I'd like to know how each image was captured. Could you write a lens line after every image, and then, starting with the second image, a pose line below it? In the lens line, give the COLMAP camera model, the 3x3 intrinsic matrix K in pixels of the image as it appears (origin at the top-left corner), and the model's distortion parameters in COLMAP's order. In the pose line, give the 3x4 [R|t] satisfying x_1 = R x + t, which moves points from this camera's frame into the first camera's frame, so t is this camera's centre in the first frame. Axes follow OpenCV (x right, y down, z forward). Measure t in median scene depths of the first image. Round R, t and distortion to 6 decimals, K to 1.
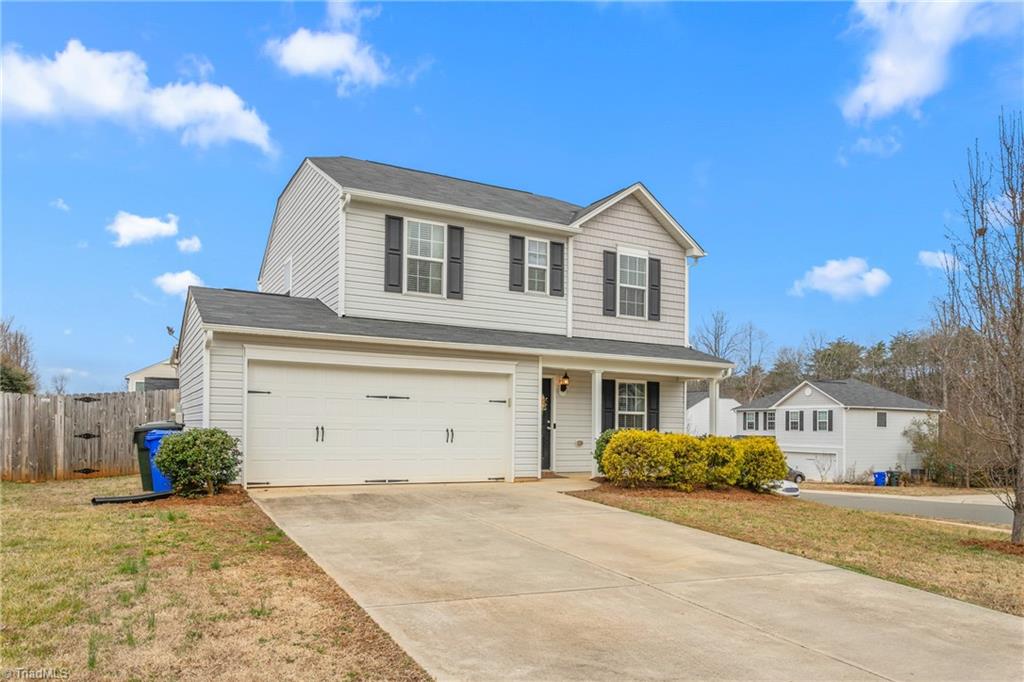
lens RADIAL K [[696.5, 0, 512.0], [0, 696.5, 341.0], [0, 0, 1]] dist [0.002023, 0.000266]
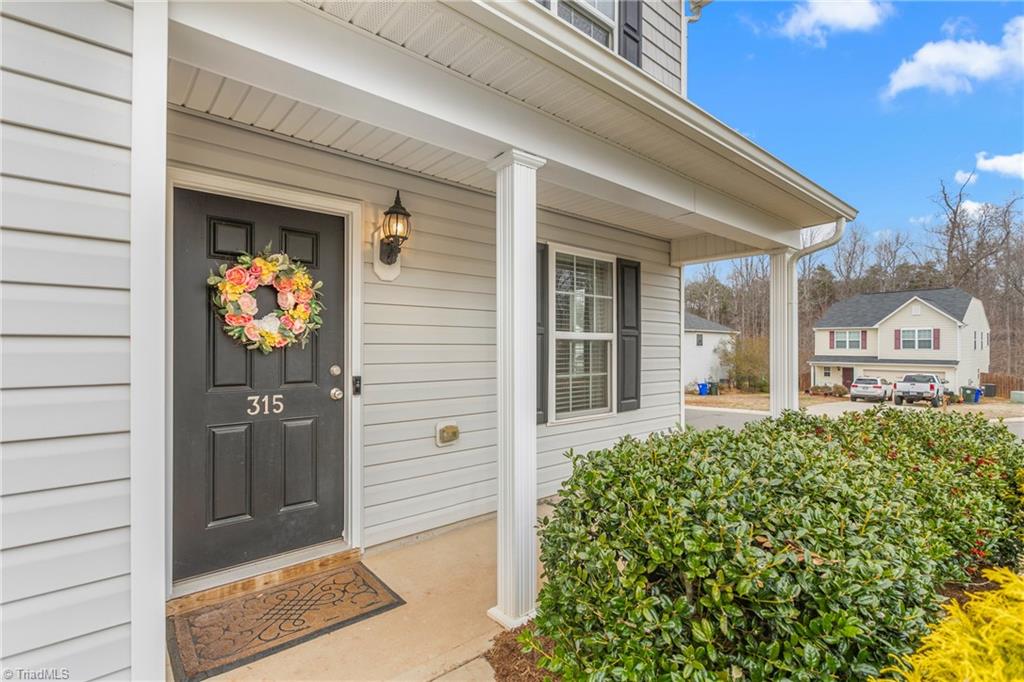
lens RADIAL K [[487.7, 0, 512.0], [0, 487.7, 341.0], [0, 0, 1]] dist [0.001978, 0.000307]
pose [[0.977418, -0.013806, 0.210862, 0.077147], [-0.009320, 0.994076, 0.108291, 0.078926], [-0.211108, -0.107811, 0.971499, 0.762733]]
